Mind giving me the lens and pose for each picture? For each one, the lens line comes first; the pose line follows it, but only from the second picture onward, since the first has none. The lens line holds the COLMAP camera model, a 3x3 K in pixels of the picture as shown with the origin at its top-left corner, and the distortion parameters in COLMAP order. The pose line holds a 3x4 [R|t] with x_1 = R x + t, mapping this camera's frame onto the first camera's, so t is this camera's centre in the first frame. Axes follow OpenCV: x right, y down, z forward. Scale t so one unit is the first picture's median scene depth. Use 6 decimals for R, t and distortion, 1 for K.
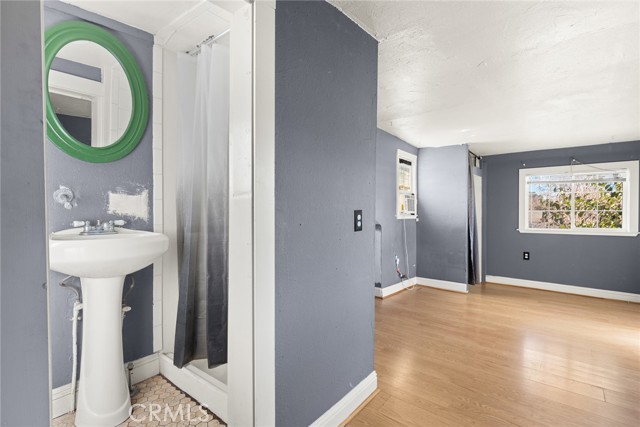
lens RADIAL K [[326.5, 0, 321.1], [0, 326.5, 211.4], [0, 0, 1]] dist [0.002147, 0.000534]
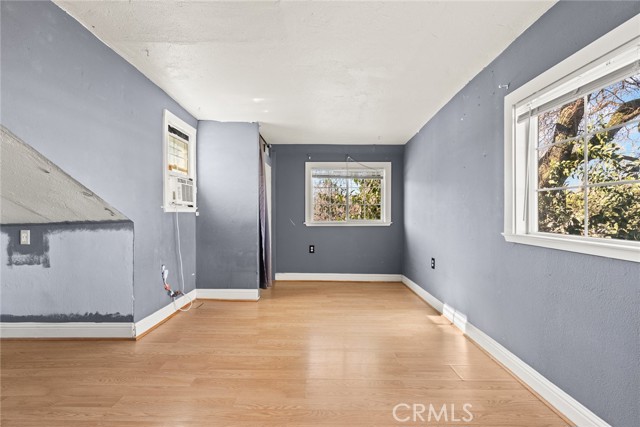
lens RADIAL K [[290.0, 0, 323.0], [0, 290.0, 211.6], [0, 0, 1]] dist [0.001807, 0.000529]
pose [[0.781448, -0.002837, 0.623964, 0.109407], [-0.000657, 0.999985, 0.005369, 0.018301], [-0.623970, -0.004606, 0.781434, 0.309124]]
